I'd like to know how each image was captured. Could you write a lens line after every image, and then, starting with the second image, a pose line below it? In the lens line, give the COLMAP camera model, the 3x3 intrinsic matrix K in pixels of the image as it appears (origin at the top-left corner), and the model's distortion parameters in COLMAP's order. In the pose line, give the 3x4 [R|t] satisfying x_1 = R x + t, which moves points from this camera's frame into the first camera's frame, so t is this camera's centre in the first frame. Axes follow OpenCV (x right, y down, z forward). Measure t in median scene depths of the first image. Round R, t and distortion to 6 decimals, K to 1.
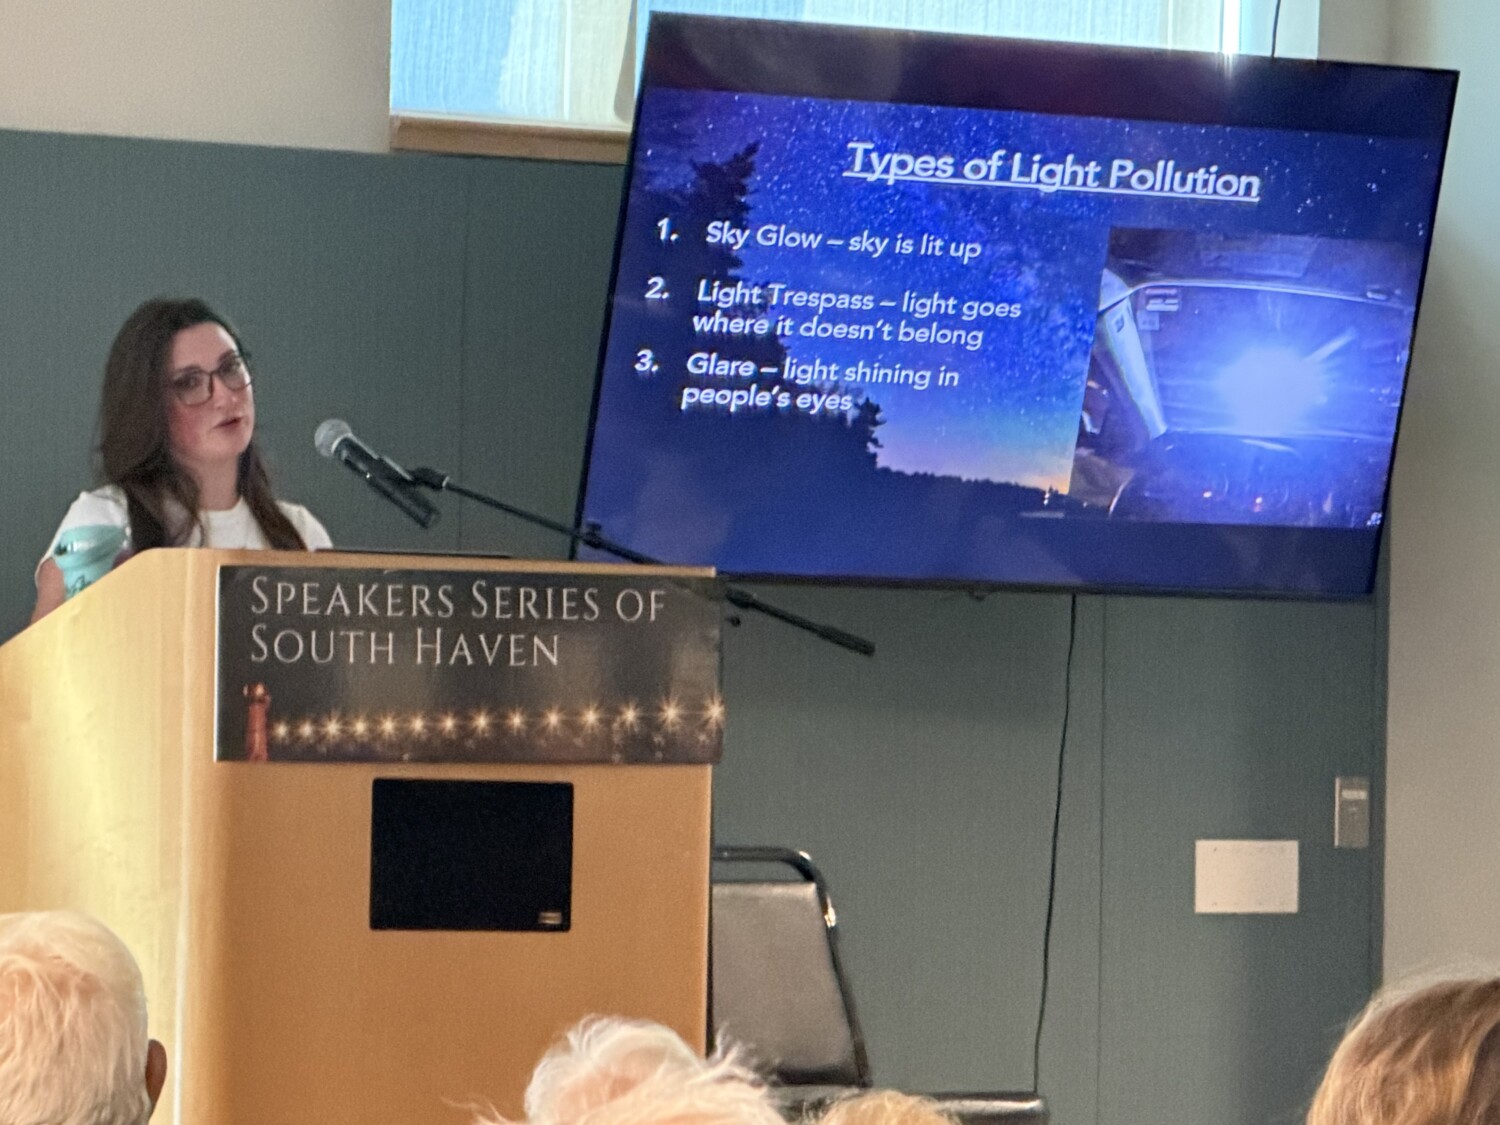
lens RADIAL K [[8613.0, 0, 750.0], [0, 8613.0, 562.5], [0, 0, 1]] dist [0.362490, 19.011834]
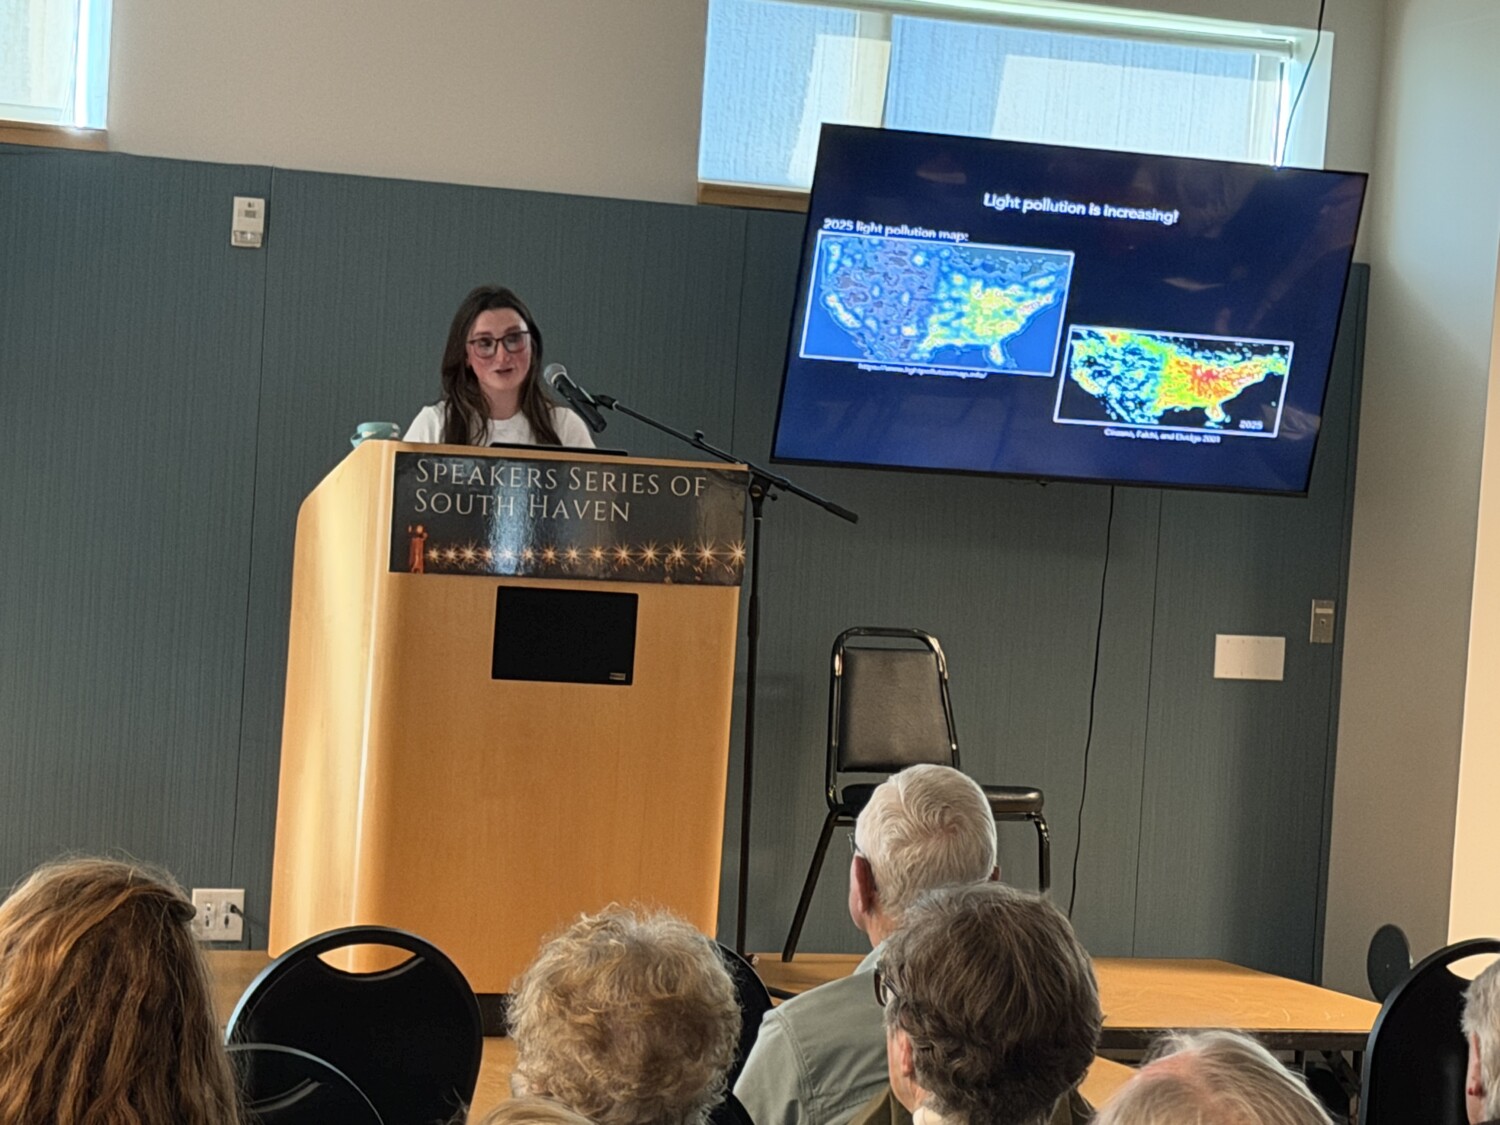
lens RADIAL K [[4146.5, 0, 750.0], [0, 4146.5, 562.5], [0, 0, 1]] dist [0.152791, 0.247464]
pose [[0.973948, 0.048769, -0.221465, 0.173322], [-0.040752, 0.998343, 0.040630, -0.012912], [0.223079, -0.030546, 0.974322, 0.246422]]
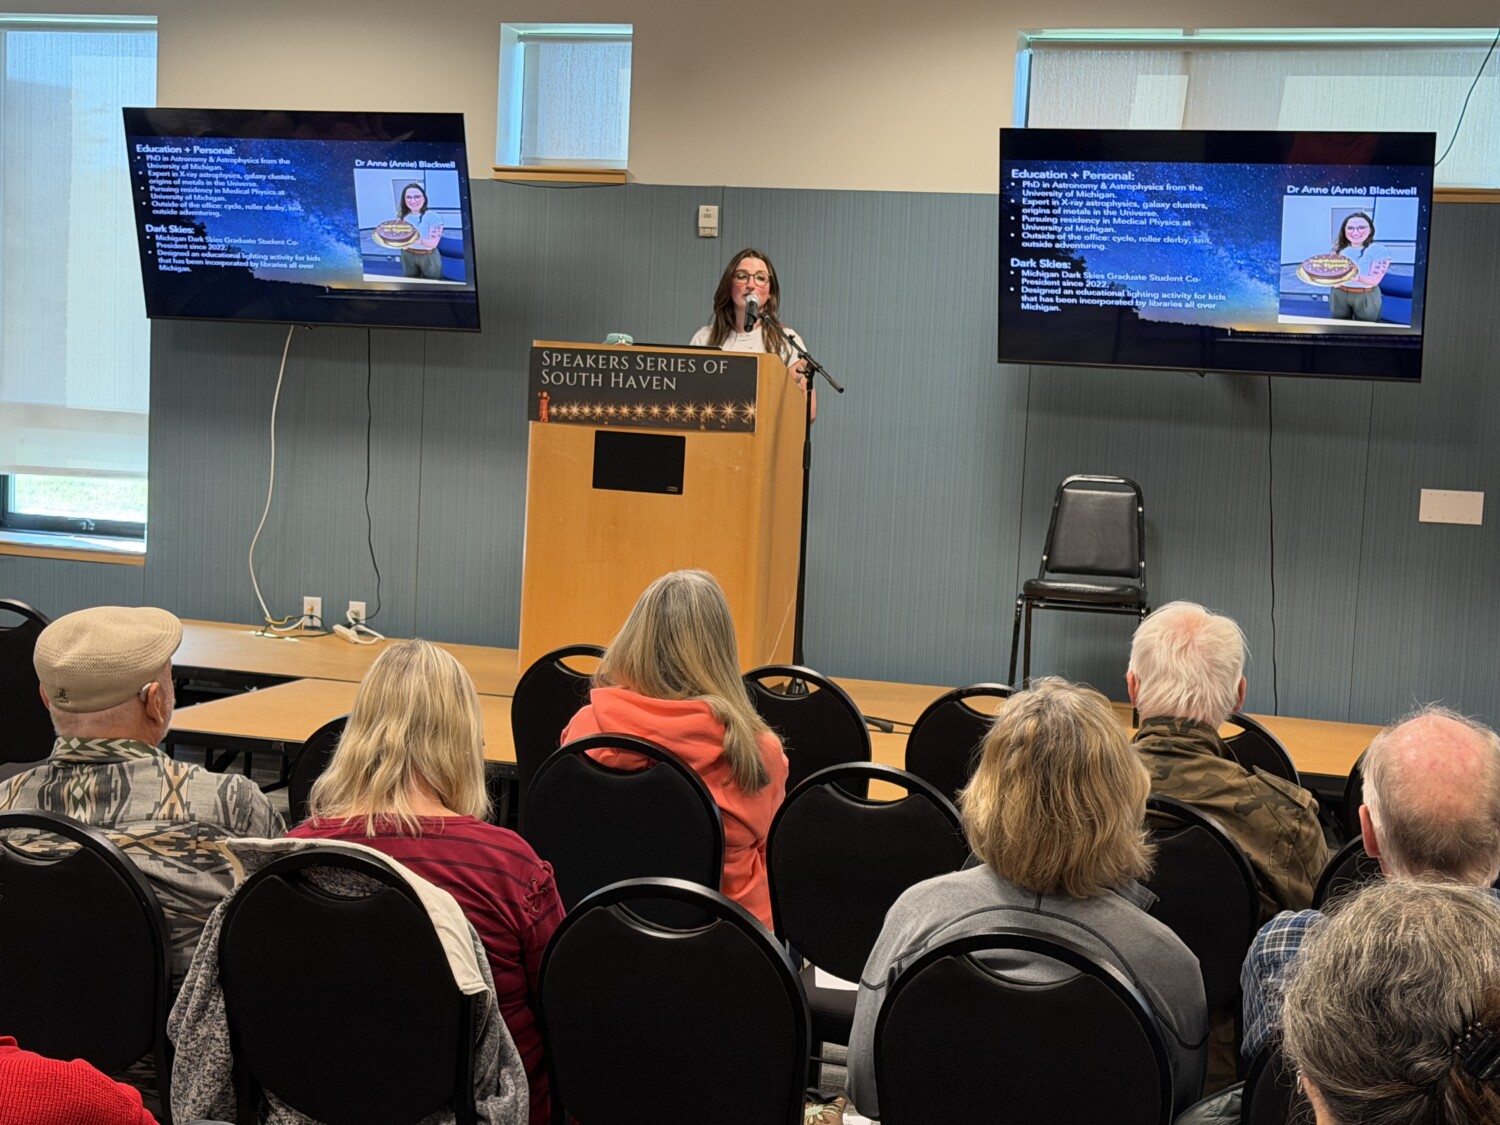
lens RADIAL K [[2359.4, 0, 750.0], [0, 2359.4, 562.5], [0, 0, 1]] dist [0.195052, -1.178376]
pose [[0.595726, 0.084019, -0.798781, 0.550633], [-0.023024, 0.995891, 0.087581, 0.001264], [0.802858, -0.033783, 0.595213, 0.604361]]
